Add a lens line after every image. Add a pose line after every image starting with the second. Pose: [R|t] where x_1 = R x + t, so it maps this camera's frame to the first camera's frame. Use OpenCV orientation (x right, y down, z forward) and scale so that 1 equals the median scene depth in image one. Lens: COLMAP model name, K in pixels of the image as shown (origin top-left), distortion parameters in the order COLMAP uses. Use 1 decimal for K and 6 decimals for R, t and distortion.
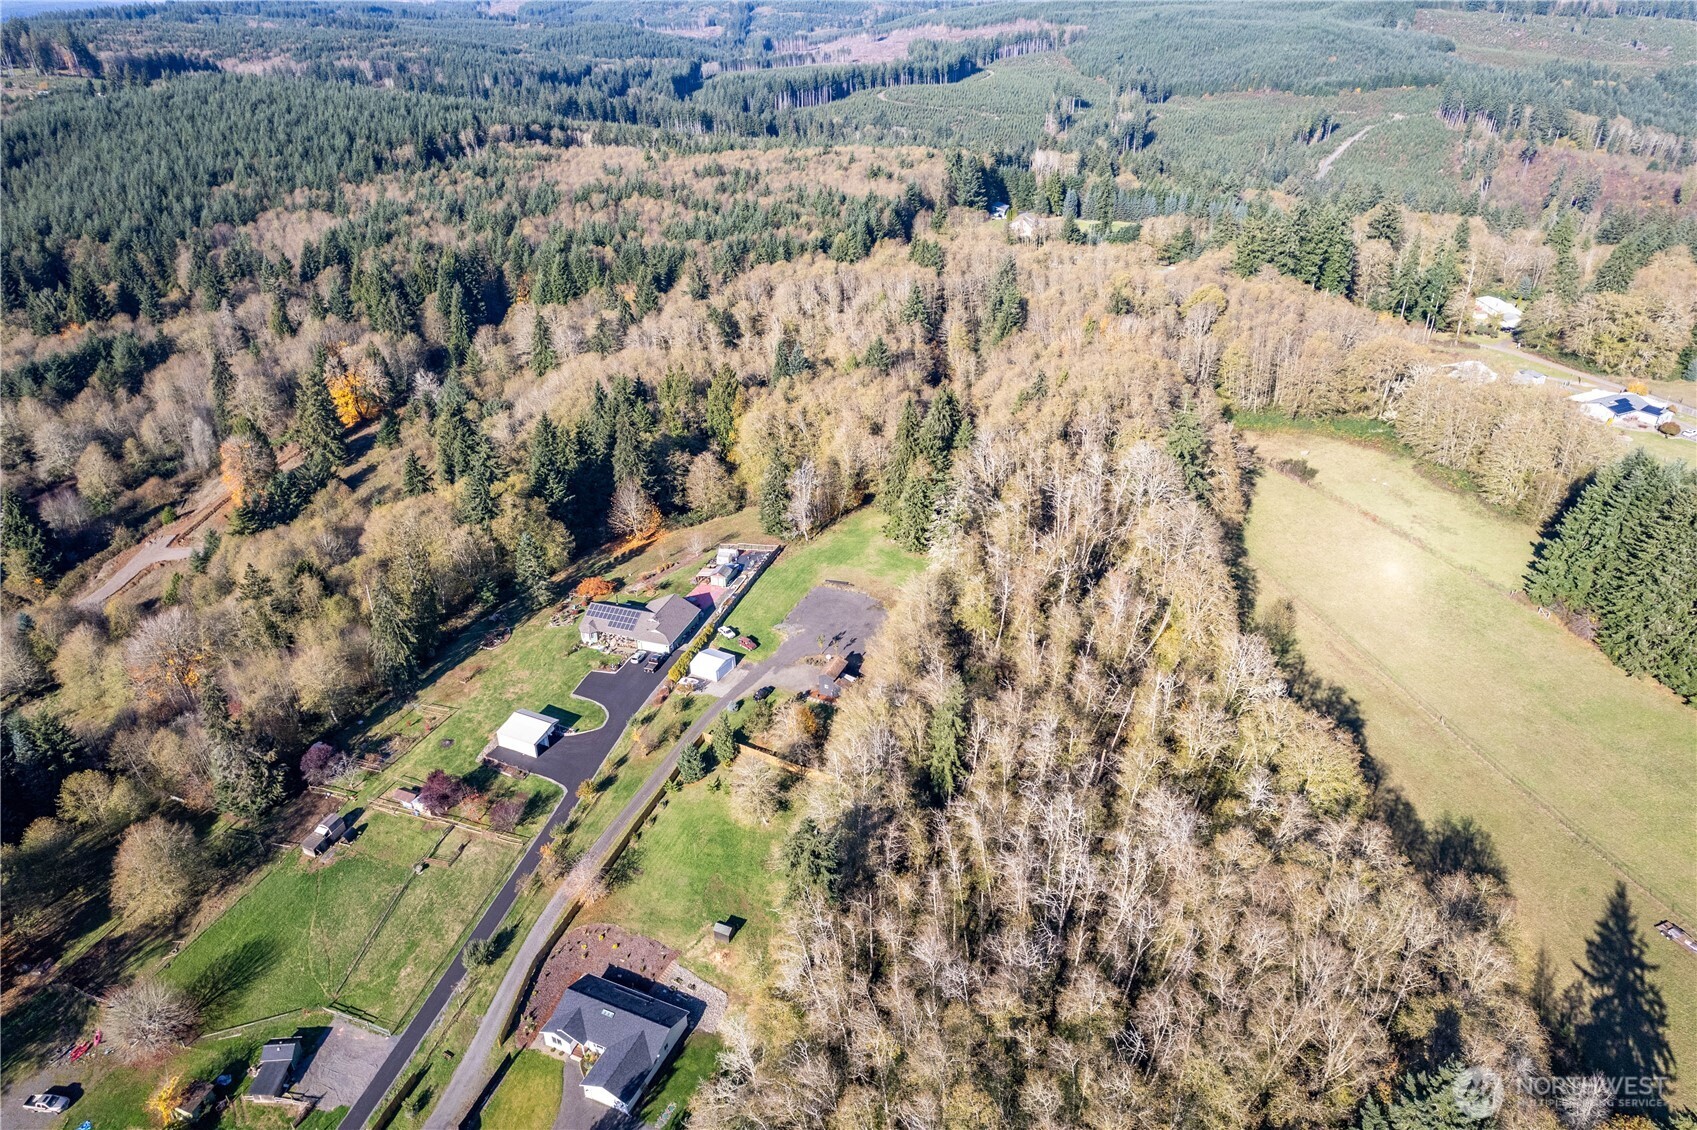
lens RADIAL K [[1102.4, 0, 848.5], [0, 1102.4, 565.0], [0, 0, 1]] dist [-0.073381, 0.069756]
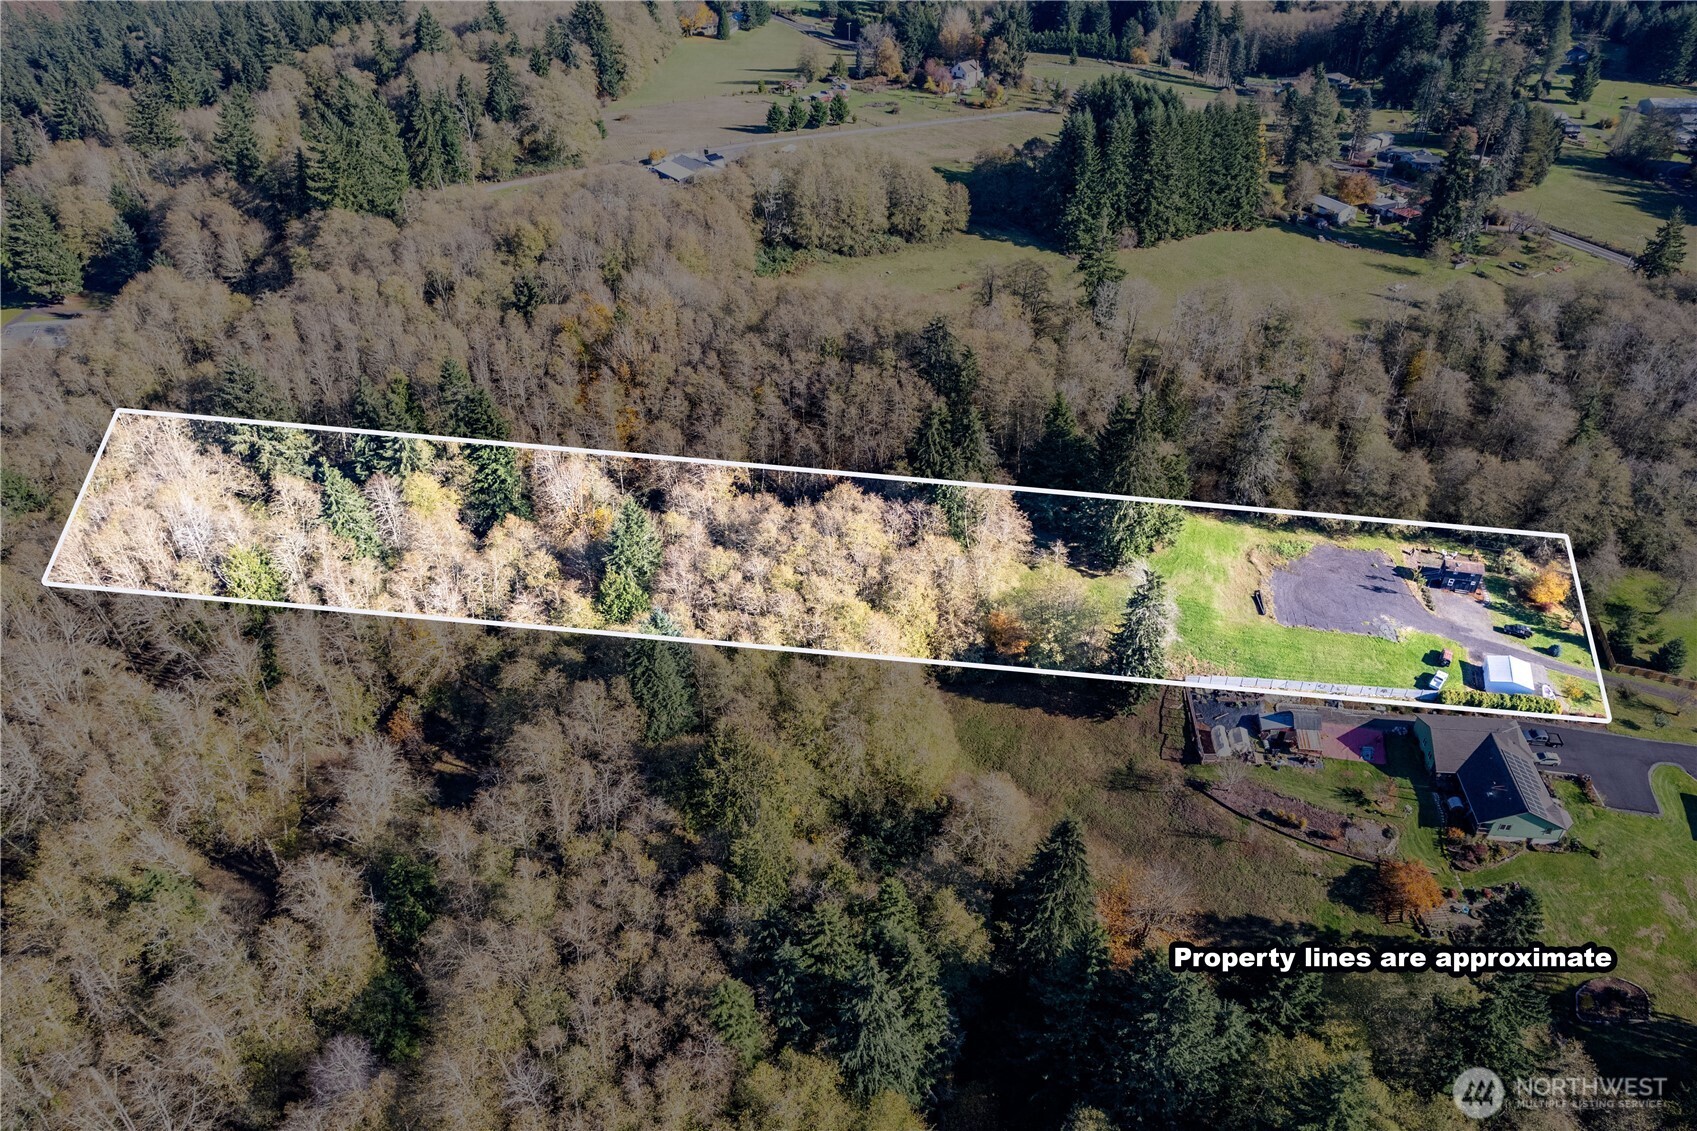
lens RADIAL K [[1152.9, 0, 879.7], [0, 1152.9, 548.7], [0, 0, 1]] dist [-0.083311, 0.079616]
pose [[-0.207078, -0.558691, 0.803108, -0.466705], [0.462162, 0.667665, 0.583635, -0.486166], [-0.862279, 0.492024, 0.119947, 0.923647]]
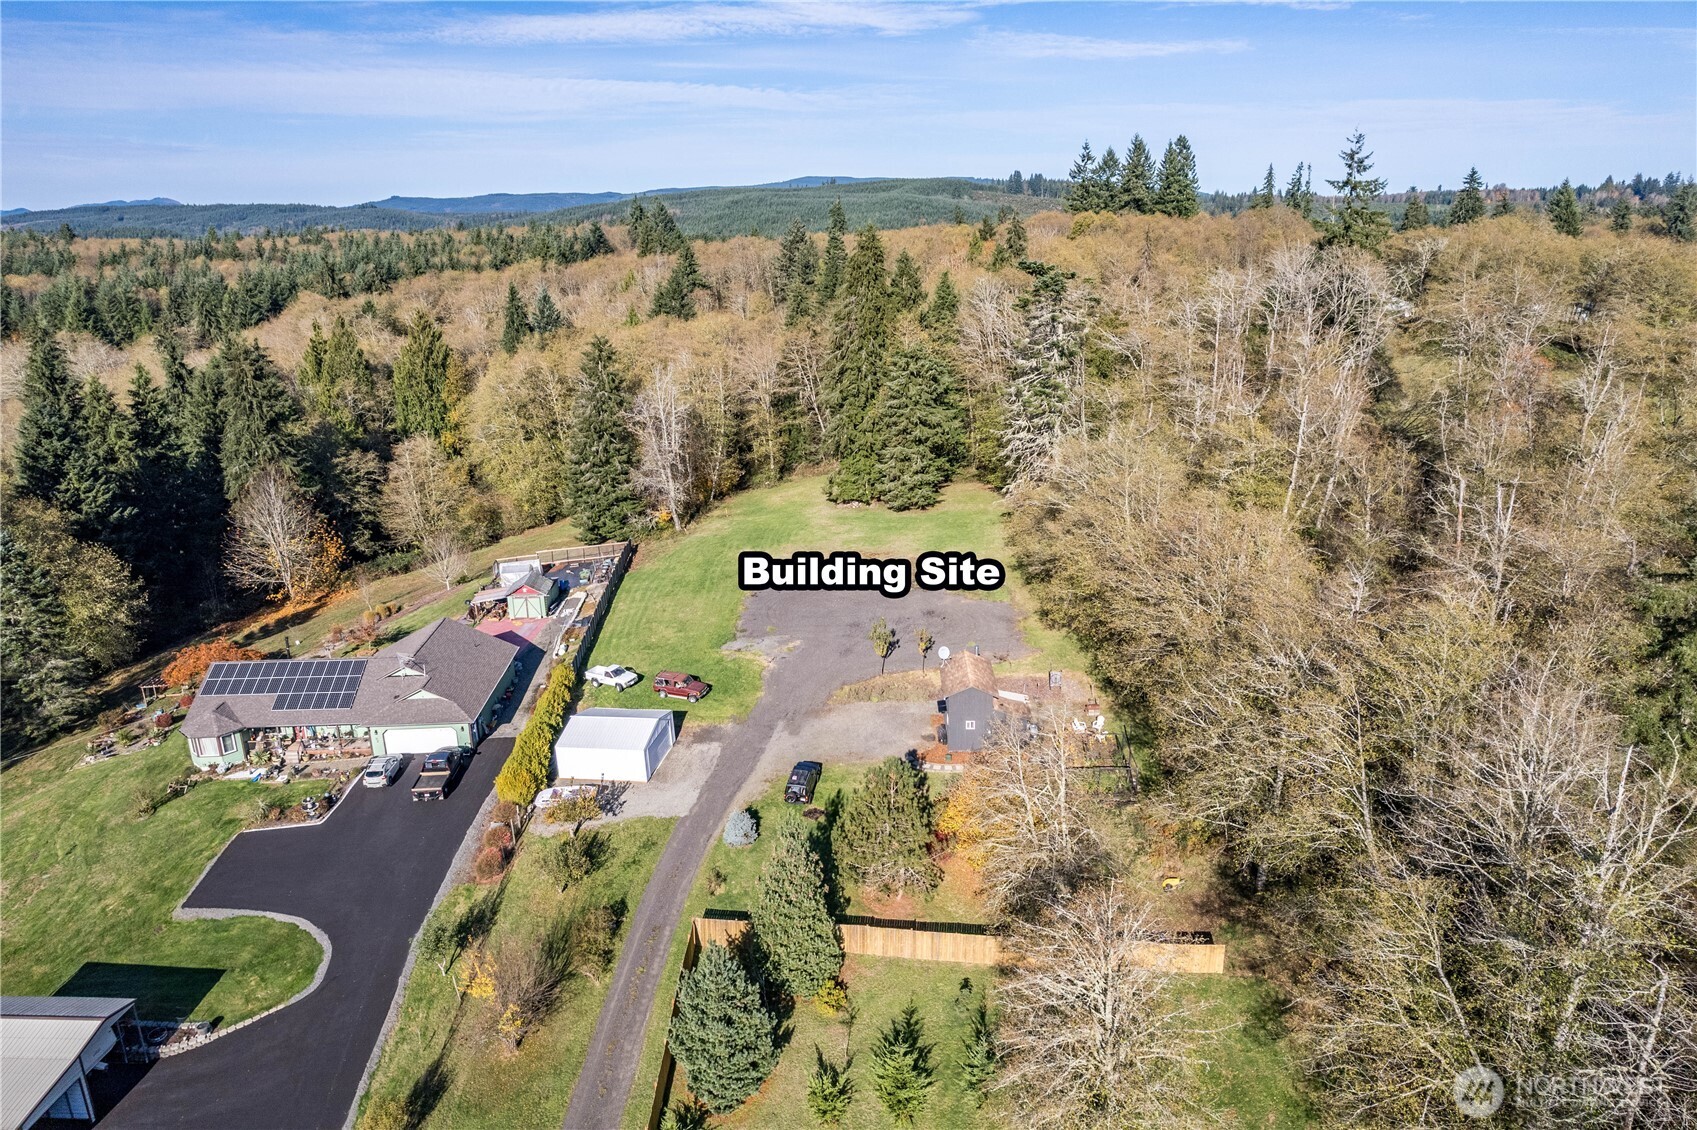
lens RADIAL K [[1102.4, 0, 848.5], [0, 1102.4, 565.0], [0, 0, 1]] dist [-0.073381, 0.069756]
pose [[0.930972, -0.115641, 0.346292, -0.125508], [0.180733, 0.970112, -0.161922, 0.077999], [-0.317217, 0.213332, 0.924047, 0.469887]]
